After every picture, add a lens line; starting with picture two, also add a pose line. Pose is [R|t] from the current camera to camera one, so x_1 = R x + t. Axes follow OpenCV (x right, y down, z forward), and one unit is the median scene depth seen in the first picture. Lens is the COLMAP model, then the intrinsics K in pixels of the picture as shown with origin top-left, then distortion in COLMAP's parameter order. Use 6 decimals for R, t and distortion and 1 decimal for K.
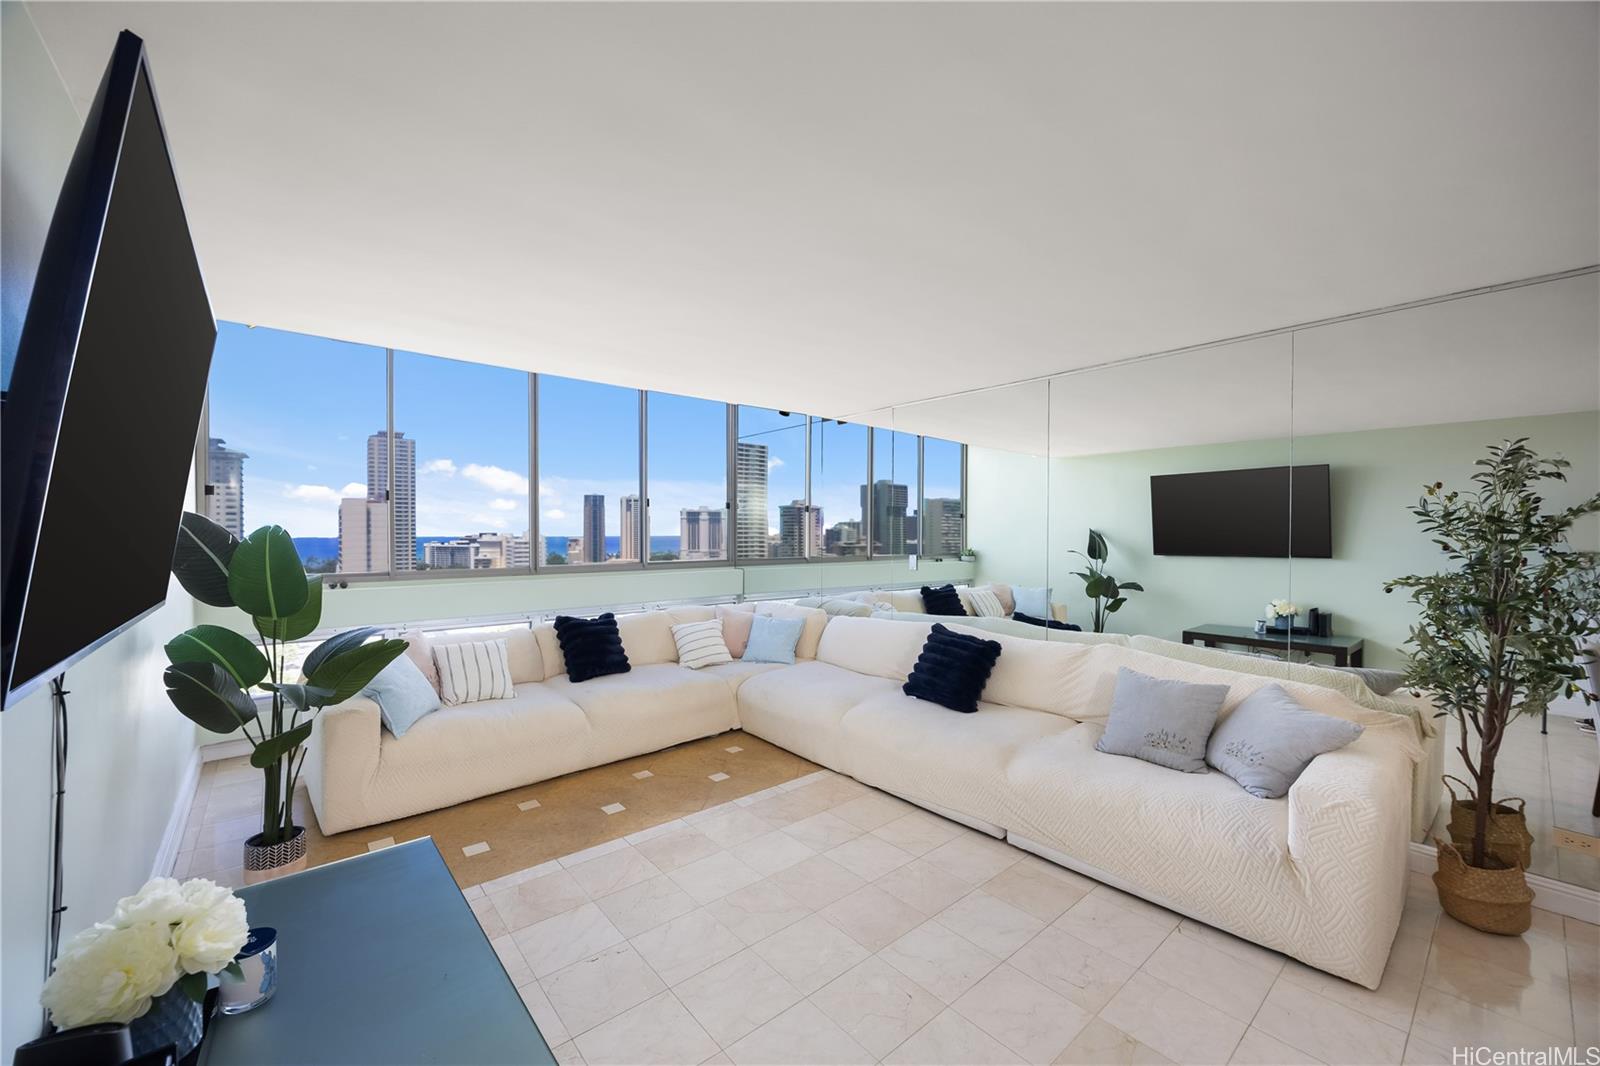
lens RADIAL K [[620.8, 0, 791.9], [0, 620.8, 532.6], [0, 0, 1]] dist [0.009944, 0.000101]
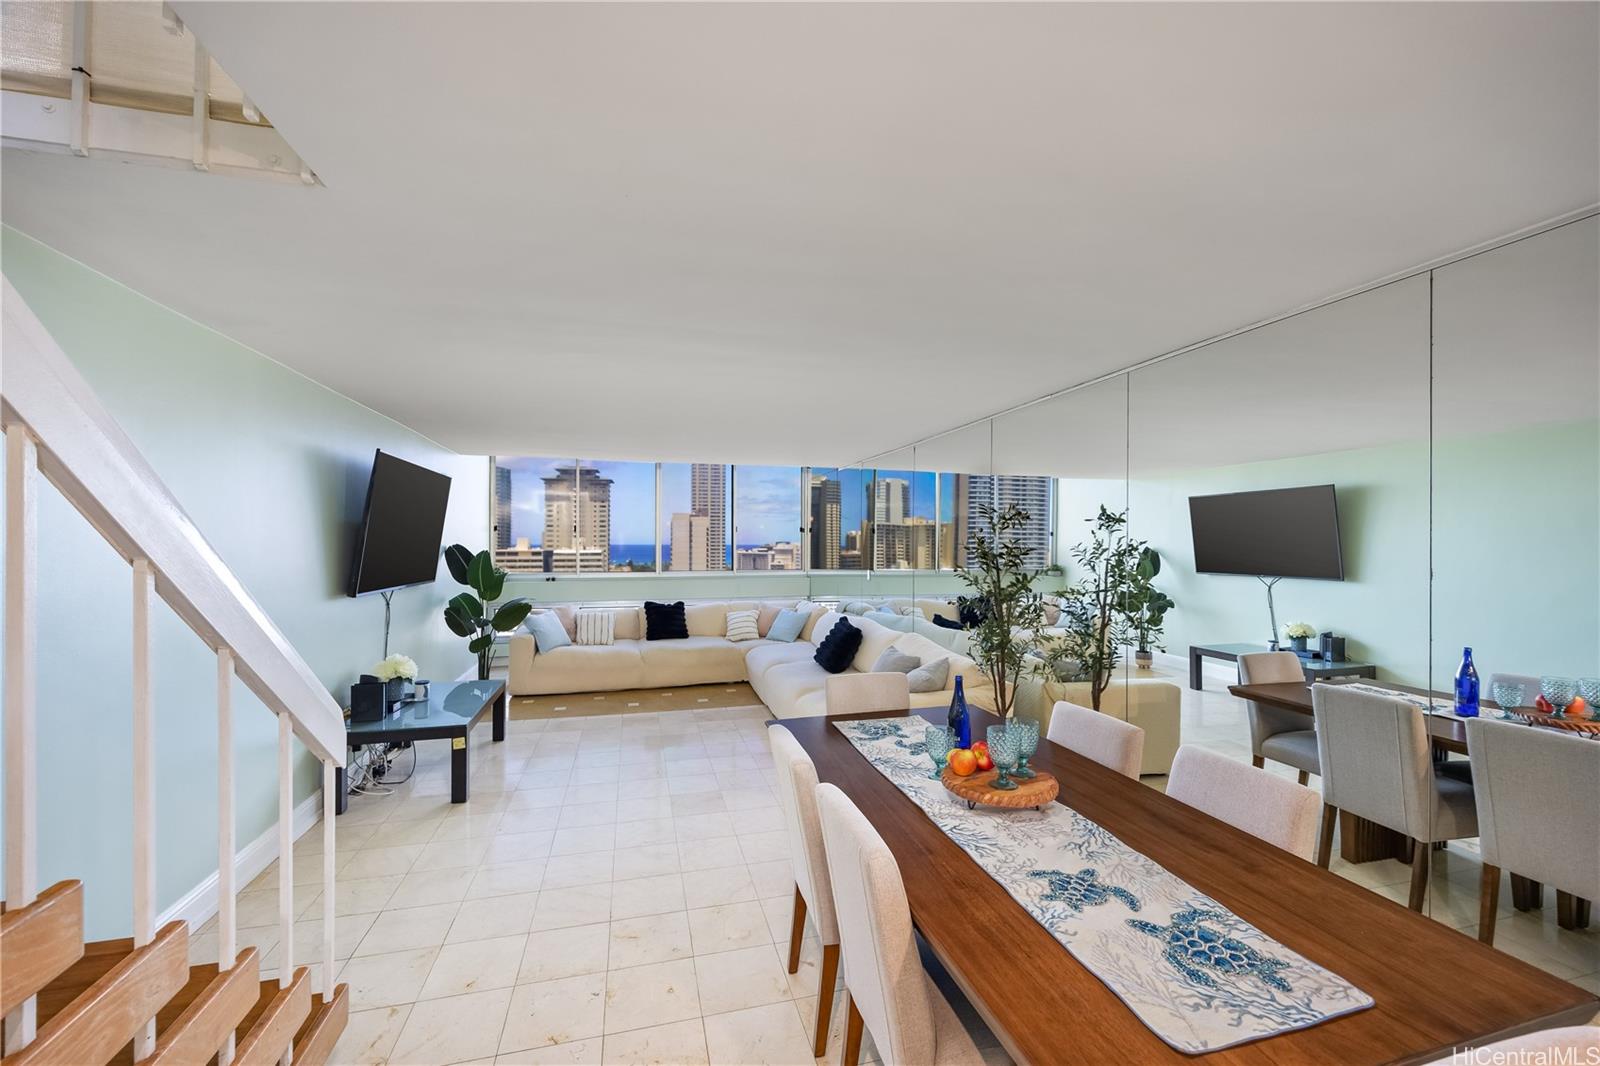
lens RADIAL K [[623.7, 0, 799.7], [0, 623.7, 538.4], [0, 0, 1]] dist [-0.001449, -0.000233]
pose [[0.908684, 0.001037, -0.417483, 0.645448], [-0.003198, 0.999985, -0.004475, -0.024726], [0.417472, 0.005401, 0.908674, -0.320843]]
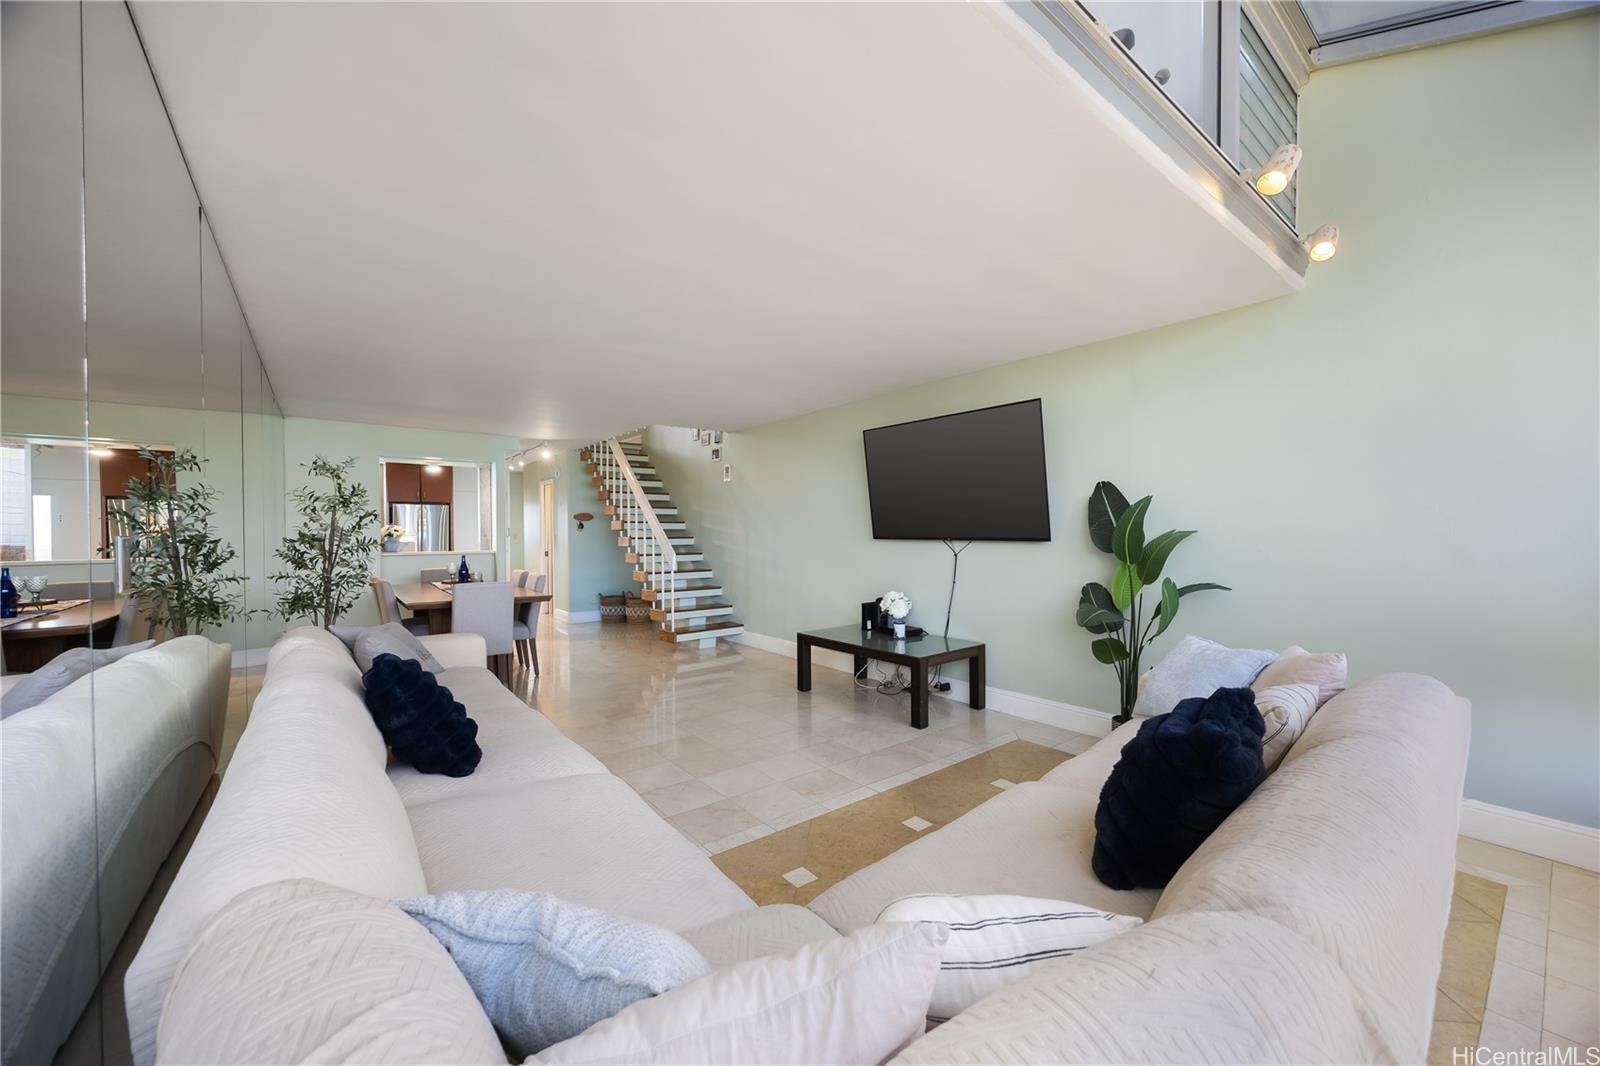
lens RADIAL K [[623.7, 0, 799.7], [0, 623.7, 538.4], [0, 0, 1]] dist [-0.001449, -0.000233]
pose [[-0.999494, 0.007979, 0.030791, -0.112113], [0.008368, 0.999887, 0.012519, 0.034670], [-0.030688, 0.012771, -0.999447, 1.300759]]
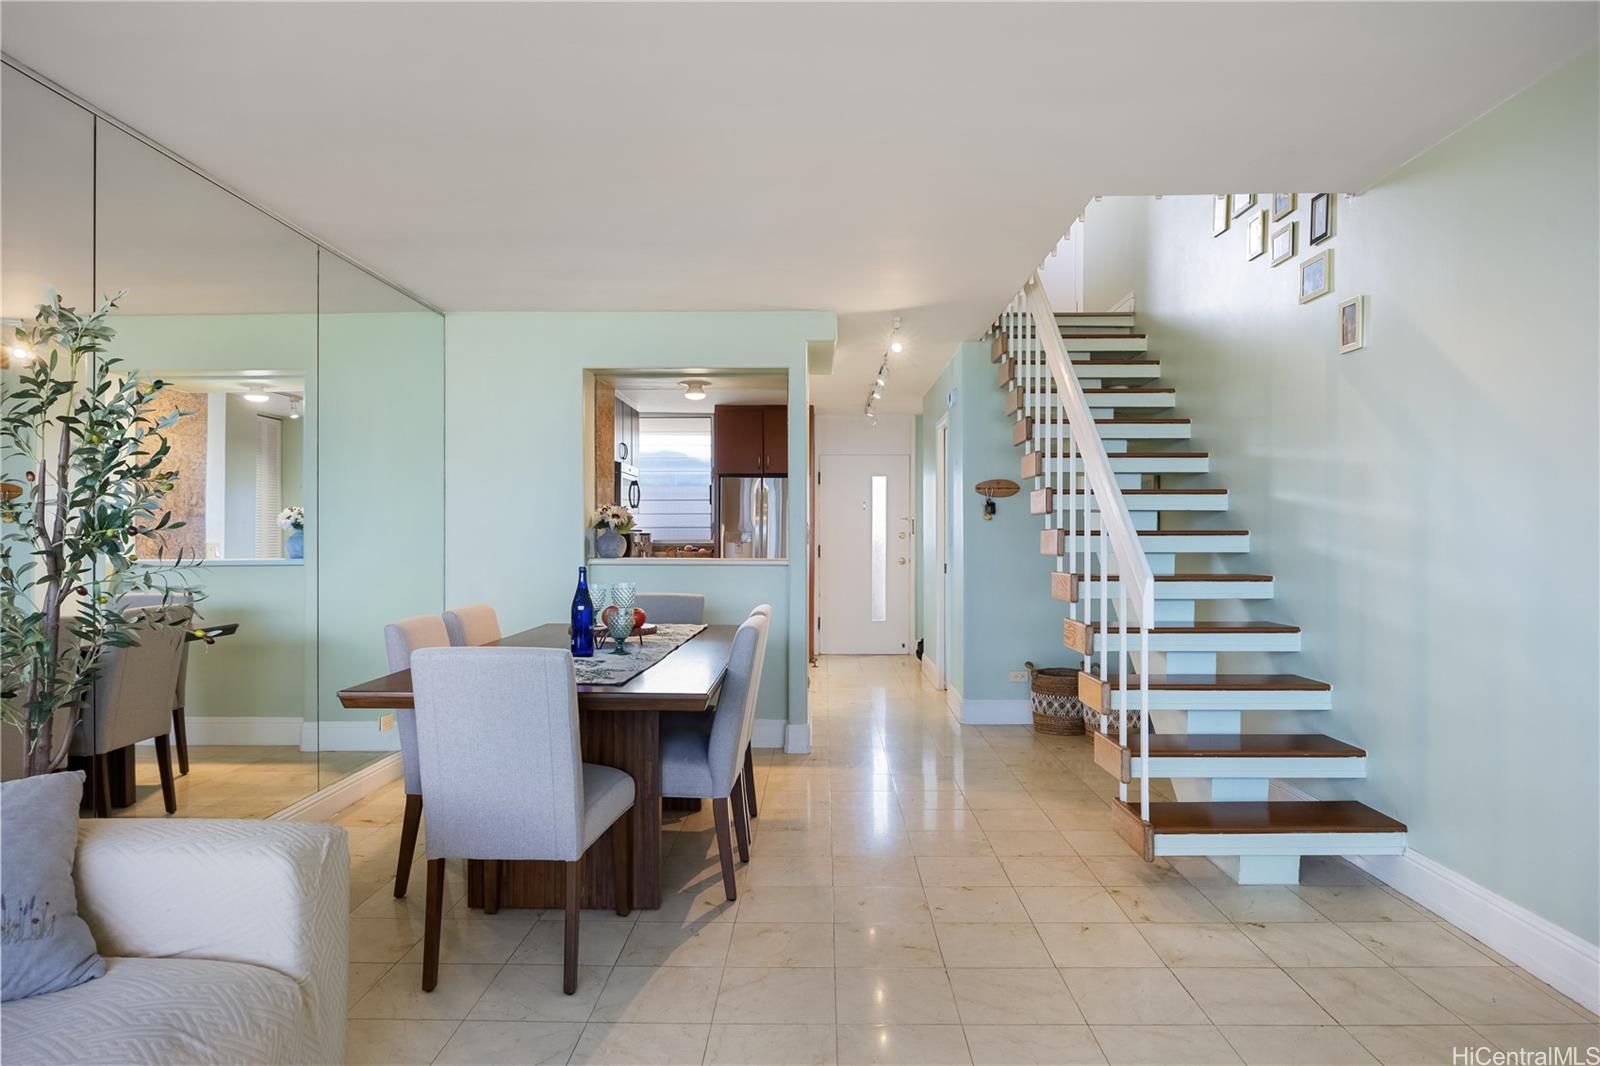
lens RADIAL K [[957.6, 0, 758.7], [0, 957.6, 535.4], [0, 0, 1]] dist [-0.038774, -0.000344]
pose [[-0.733006, 0.003327, 0.680214, -0.043360], [0.001669, 0.999994, -0.003092, 0.055447], [-0.680220, -0.001131, -0.733007, 0.596330]]
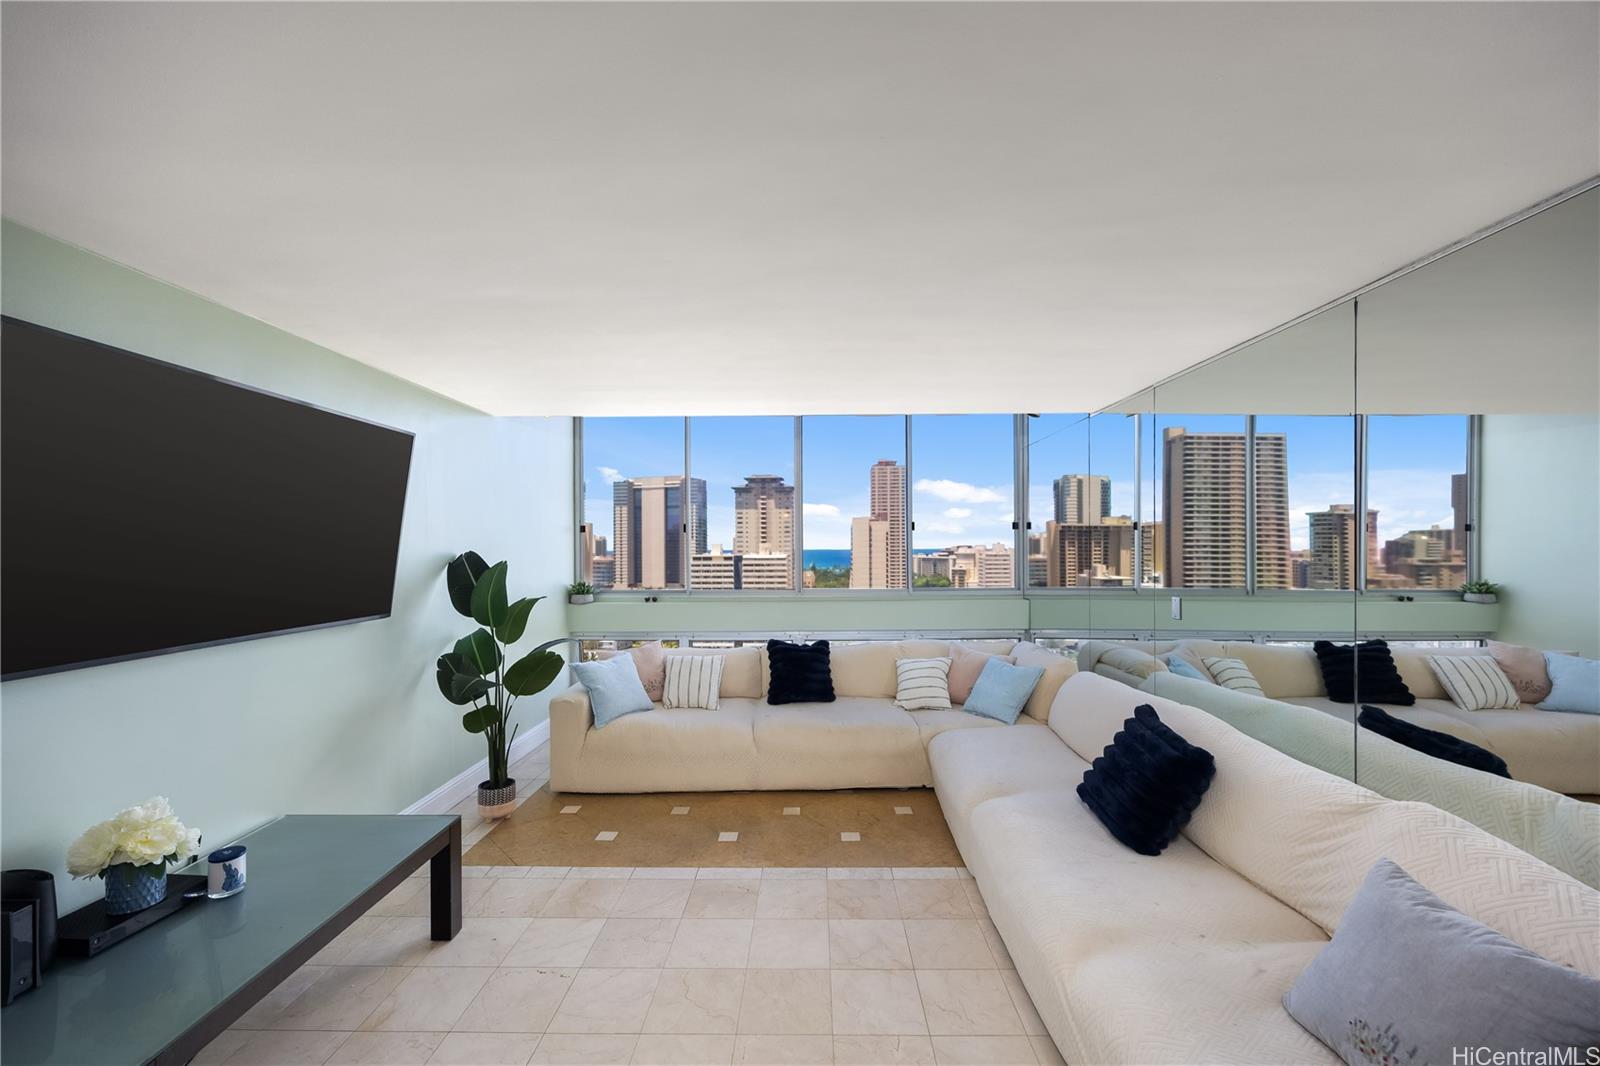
lens RADIAL K [[618.8, 0, 813.3], [0, 618.8, 545.6], [0, 0, 1]] dist [0.000708, 0.000109]
pose [[0.766792, -0.001595, -0.641894, 0.333575], [0.001893, 0.999998, -0.000224, -0.023237], [0.641893, -0.001043, 0.766793, 0.220848]]
